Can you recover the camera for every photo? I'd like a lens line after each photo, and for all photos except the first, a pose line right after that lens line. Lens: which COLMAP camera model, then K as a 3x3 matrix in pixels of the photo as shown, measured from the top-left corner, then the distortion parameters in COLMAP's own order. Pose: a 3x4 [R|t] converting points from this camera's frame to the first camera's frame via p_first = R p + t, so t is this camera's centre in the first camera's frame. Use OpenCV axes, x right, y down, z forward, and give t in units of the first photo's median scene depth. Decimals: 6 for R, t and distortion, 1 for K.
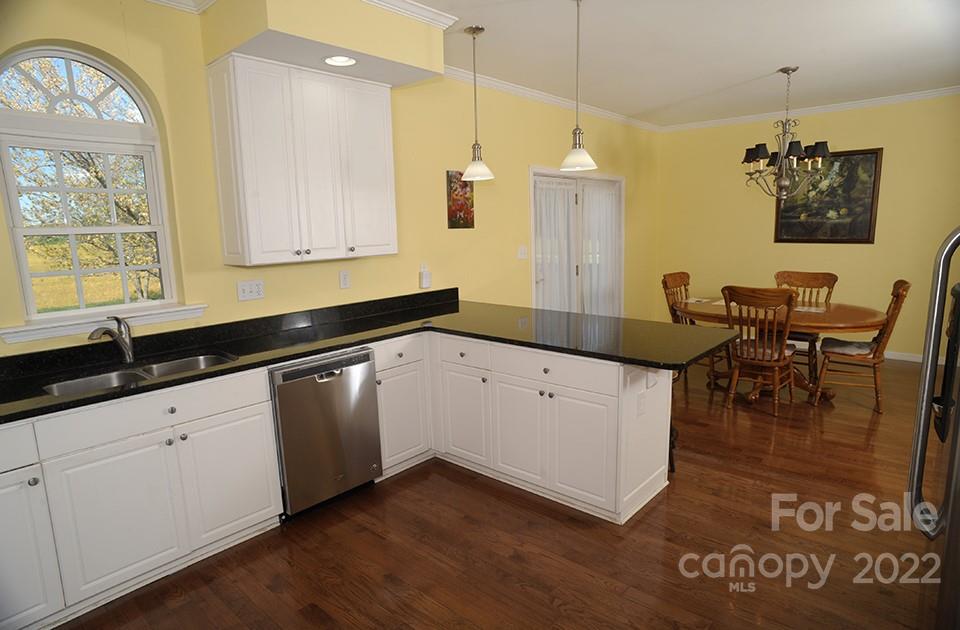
lens RADIAL K [[545.4, 0, 485.6], [0, 545.4, 319.5], [0, 0, 1]] dist [-0.097403, 0.068306]
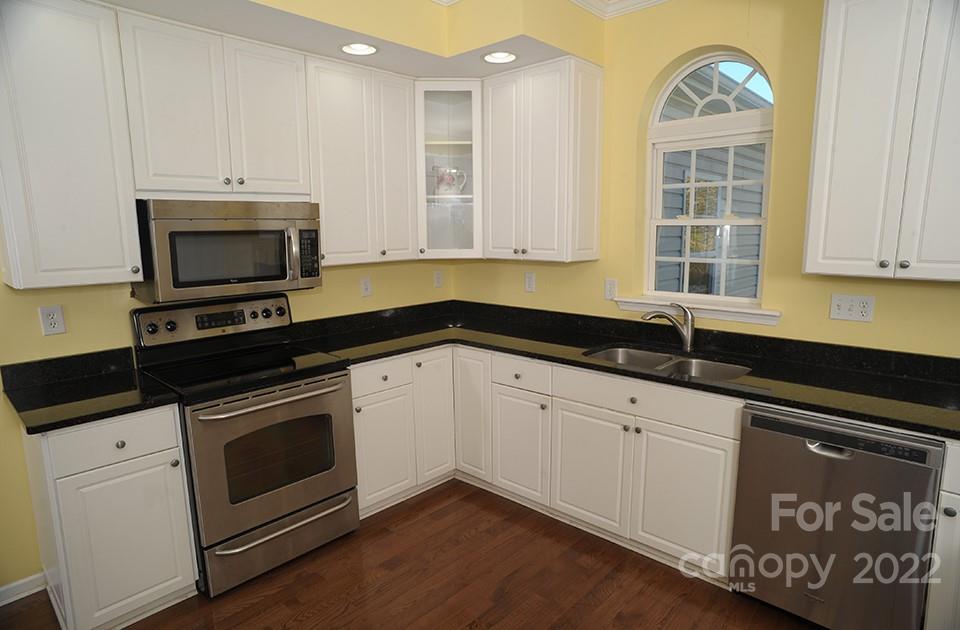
lens RADIAL K [[545.4, 0, 485.6], [0, 545.4, 319.5], [0, 0, 1]] dist [-0.097403, 0.068306]
pose [[-0.024693, 0.192443, -0.980997, 0.355088], [-0.163837, 0.967250, 0.193870, -0.116971], [0.986178, 0.165511, 0.007645, 0.591630]]
